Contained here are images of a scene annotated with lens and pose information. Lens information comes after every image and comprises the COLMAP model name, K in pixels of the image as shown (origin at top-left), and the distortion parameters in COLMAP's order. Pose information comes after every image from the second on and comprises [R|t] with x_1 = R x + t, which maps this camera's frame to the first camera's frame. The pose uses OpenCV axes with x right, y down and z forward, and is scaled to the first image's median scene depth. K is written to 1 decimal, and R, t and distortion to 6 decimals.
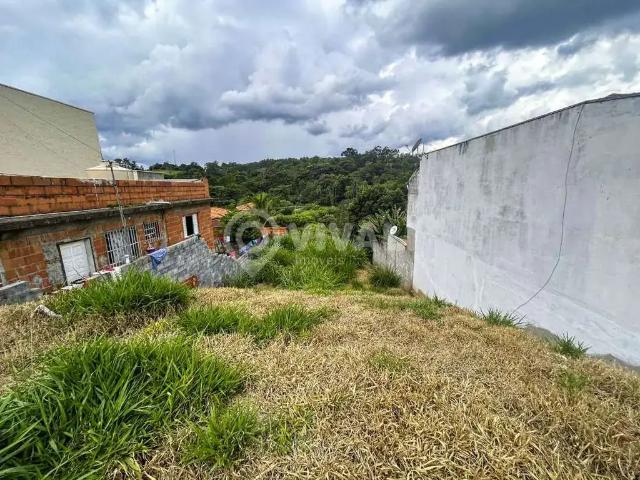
lens RADIAL K [[257.4, 0, 318.8], [0, 257.4, 238.3], [0, 0, 1]] dist [0.001099, 0.000279]
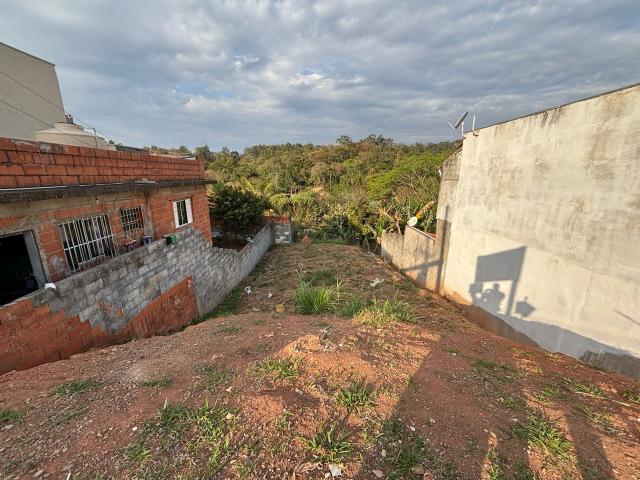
lens RADIAL K [[257.4, 0, 321.7], [0, 257.4, 240.1], [0, 0, 1]] dist [0.001099, 0.000279]
pose [[0.999221, 0.012666, 0.037388, -0.122835], [-0.014536, 0.998634, 0.050180, -0.015770], [-0.036701, -0.050684, 0.998040, 0.228087]]
